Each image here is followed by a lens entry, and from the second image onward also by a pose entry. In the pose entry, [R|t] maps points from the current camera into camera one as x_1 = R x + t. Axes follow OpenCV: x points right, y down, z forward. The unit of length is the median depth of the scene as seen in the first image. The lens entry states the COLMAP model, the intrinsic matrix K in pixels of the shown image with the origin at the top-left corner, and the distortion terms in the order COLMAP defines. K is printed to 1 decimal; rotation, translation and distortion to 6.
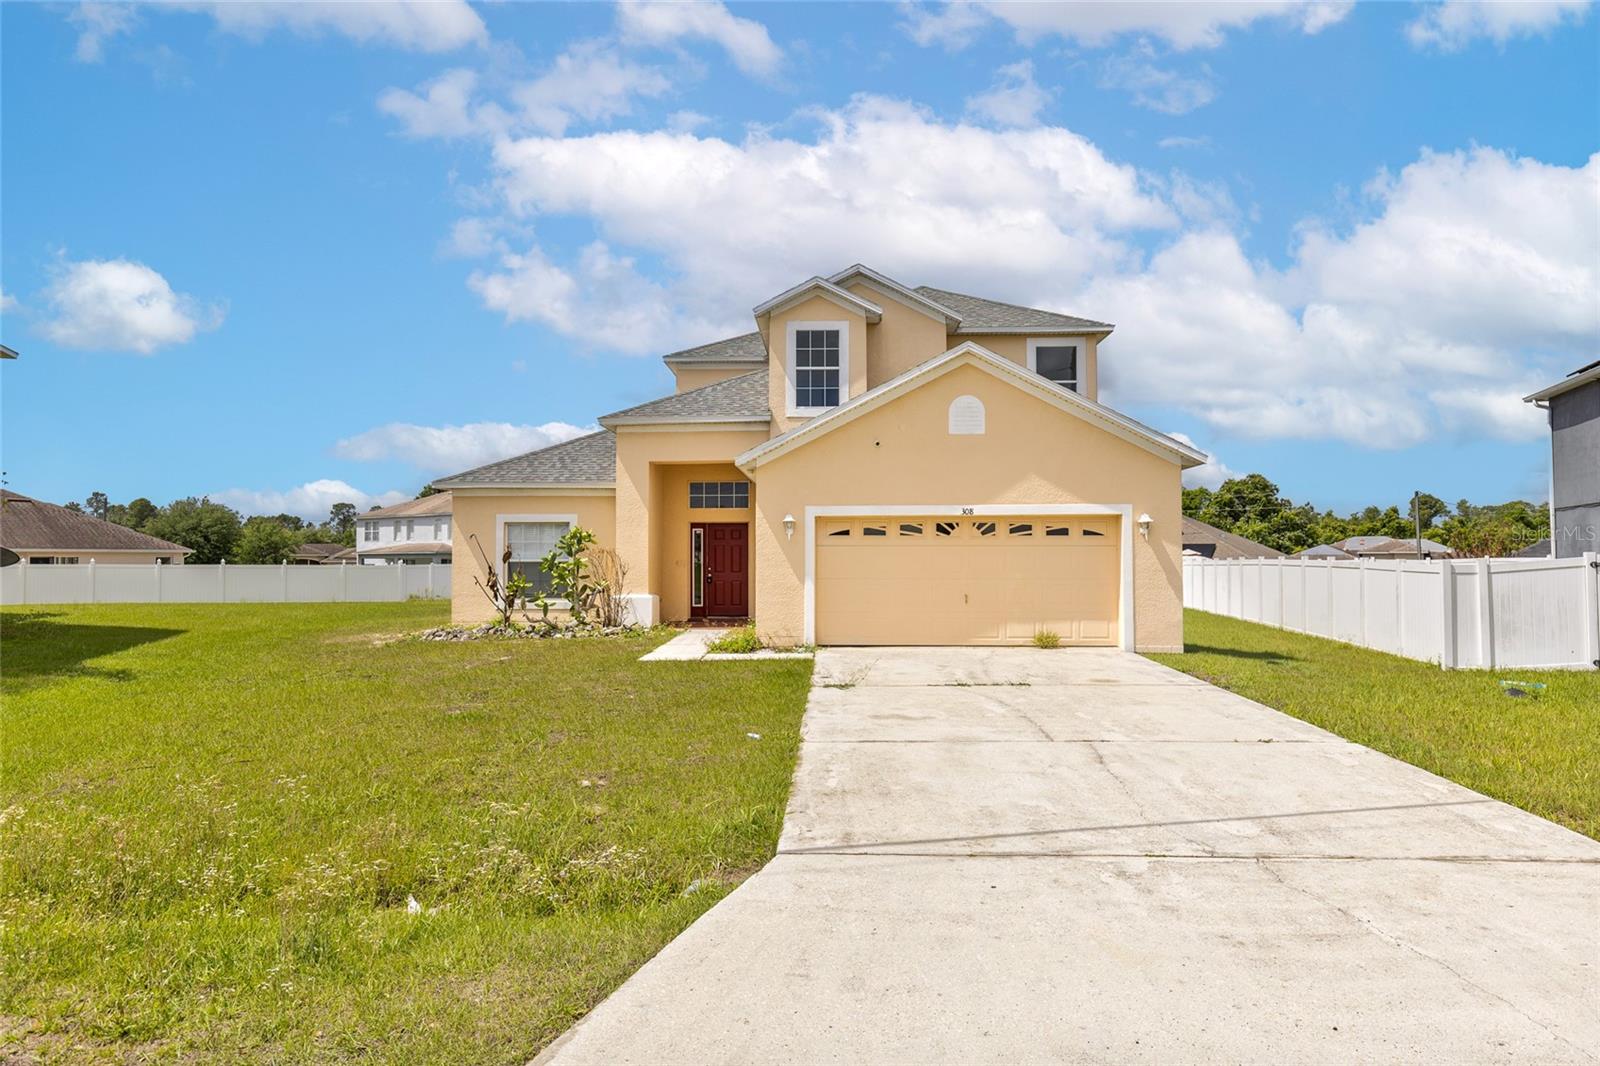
lens RADIAL K [[1062.8, 0, 801.5], [0, 1062.8, 532.1], [0, 0, 1]] dist [-0.004668, -0.000117]
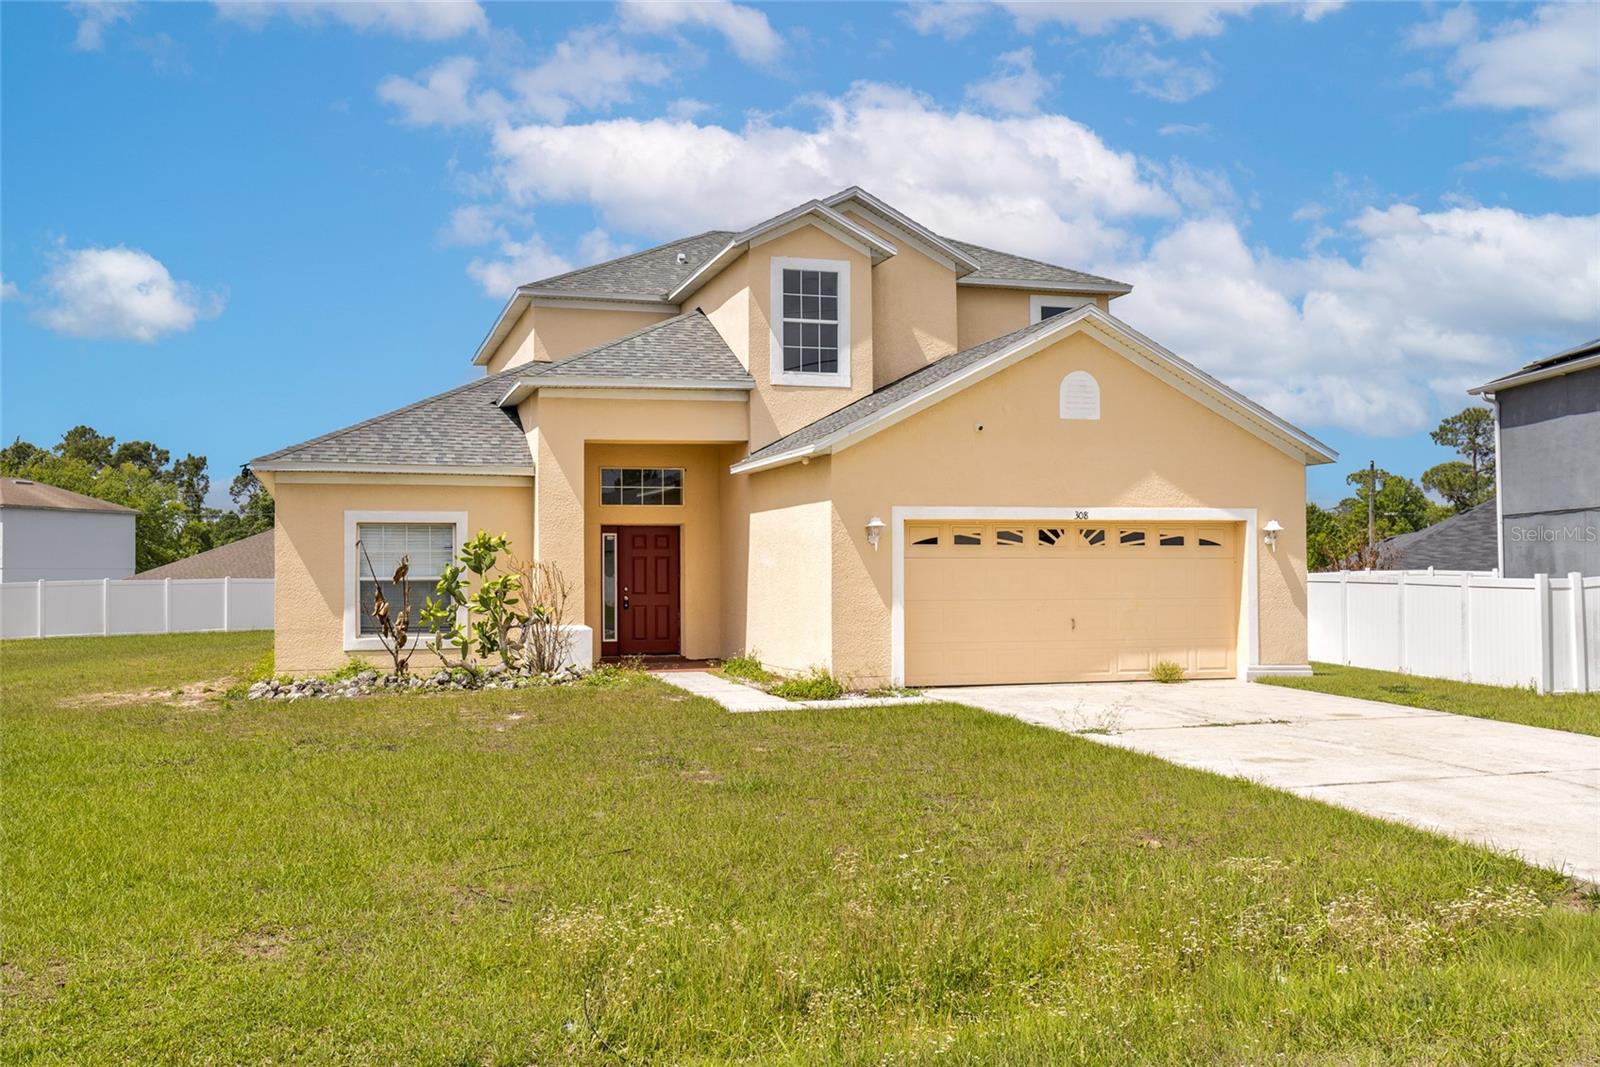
lens RADIAL K [[1528.7, 0, 798.9], [0, 1528.7, 537.2], [0, 0, 1]] dist [-0.011256, 0.000000]
pose [[0.943540, 0.004963, 0.331222, -0.367092], [-0.005399, 0.999985, 0.000394, -0.001987], [-0.331216, -0.002160, 0.943553, -0.017665]]
